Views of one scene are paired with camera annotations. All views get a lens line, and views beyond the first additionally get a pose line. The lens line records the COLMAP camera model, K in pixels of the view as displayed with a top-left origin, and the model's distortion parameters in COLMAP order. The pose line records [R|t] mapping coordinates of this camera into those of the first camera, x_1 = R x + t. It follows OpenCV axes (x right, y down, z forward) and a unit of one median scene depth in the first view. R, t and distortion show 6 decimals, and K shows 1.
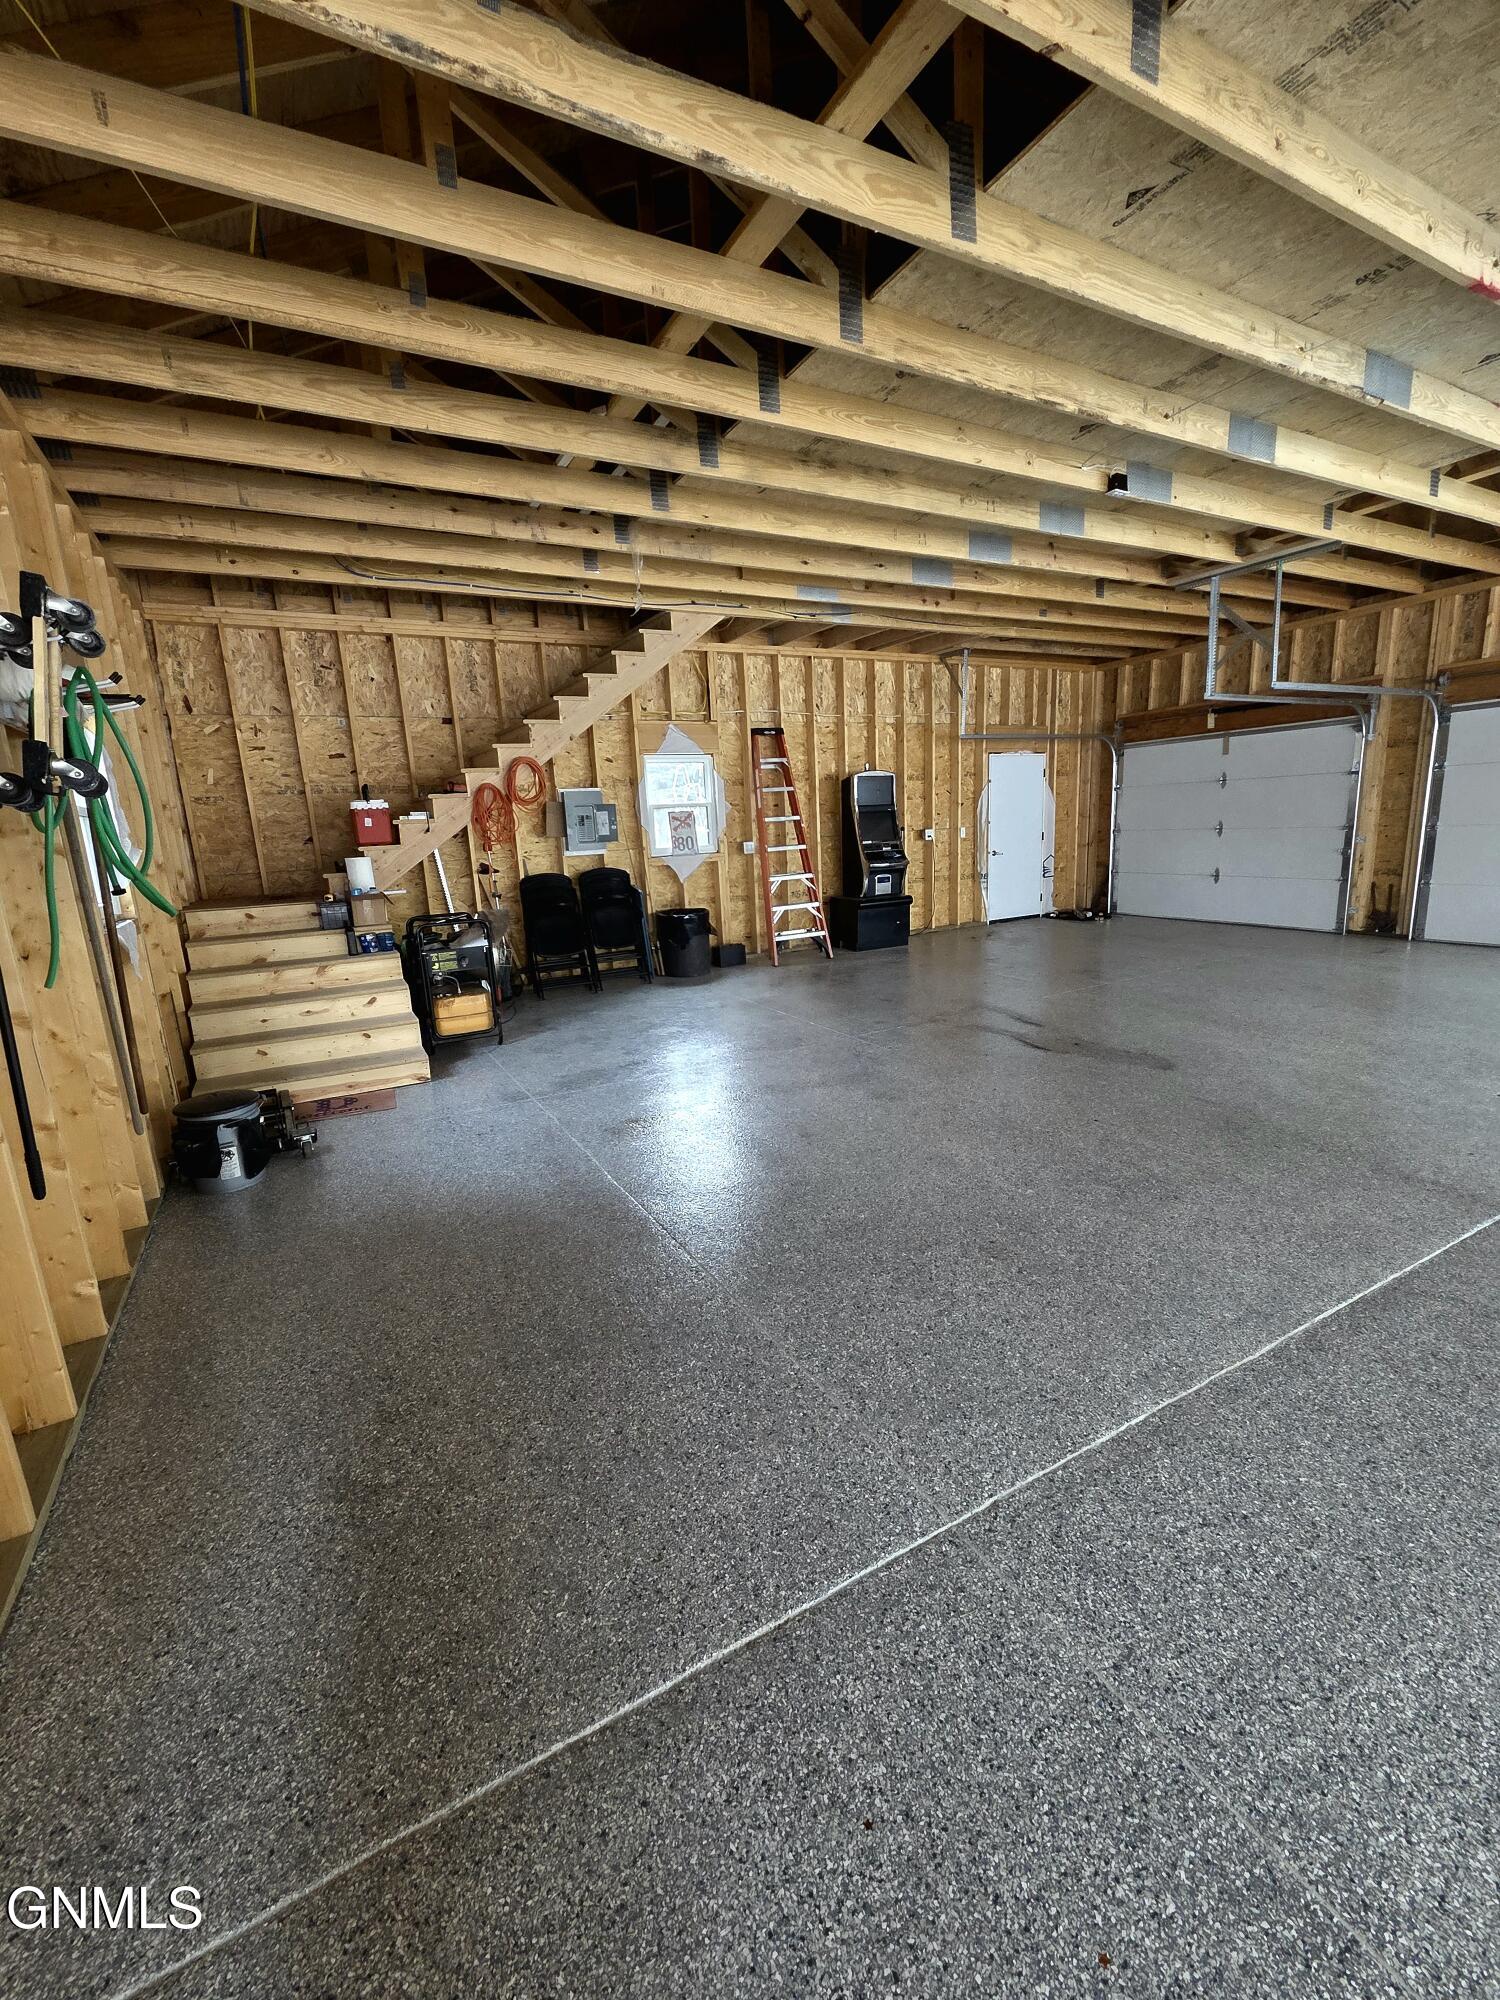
lens RADIAL K [[822.0, 0, 749.1], [0, 822.0, 995.8], [0, 0, 1]] dist [-0.001253, 0.000113]
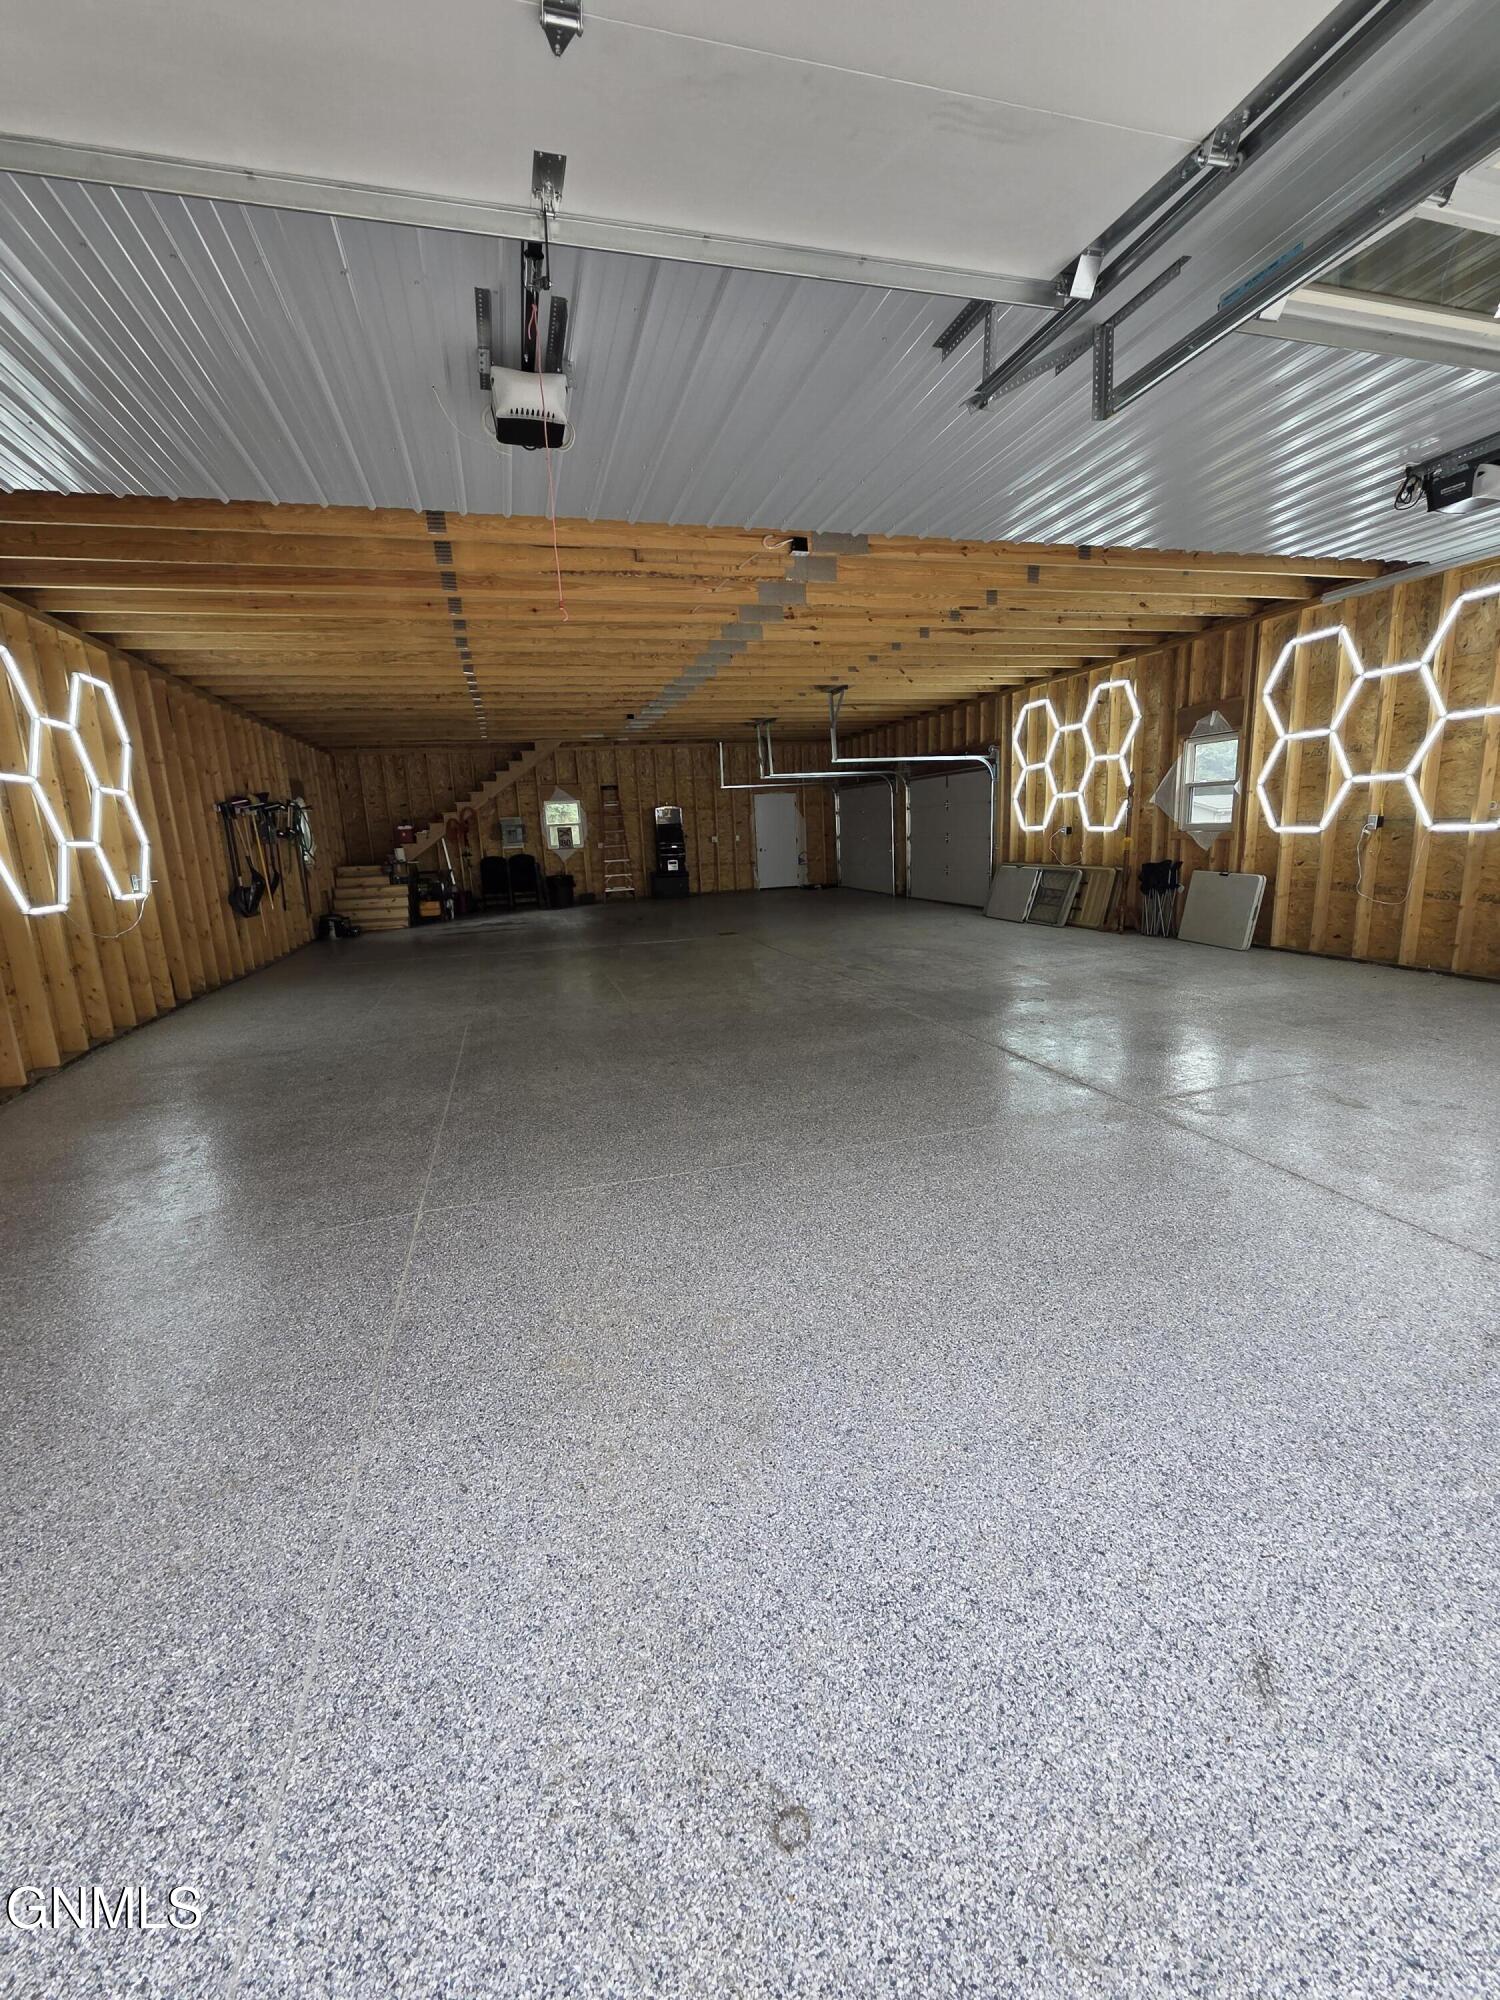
lens RADIAL K [[822.0, 0, 751.9], [0, 822.0, 1001.7], [0, 0, 1]] dist [-0.001253, 0.000113]
pose [[0.976461, 0.055314, -0.208483, 1.050197], [-0.051433, 0.998388, 0.023993, 0.174897], [0.209474, -0.012705, 0.977732, -1.166552]]
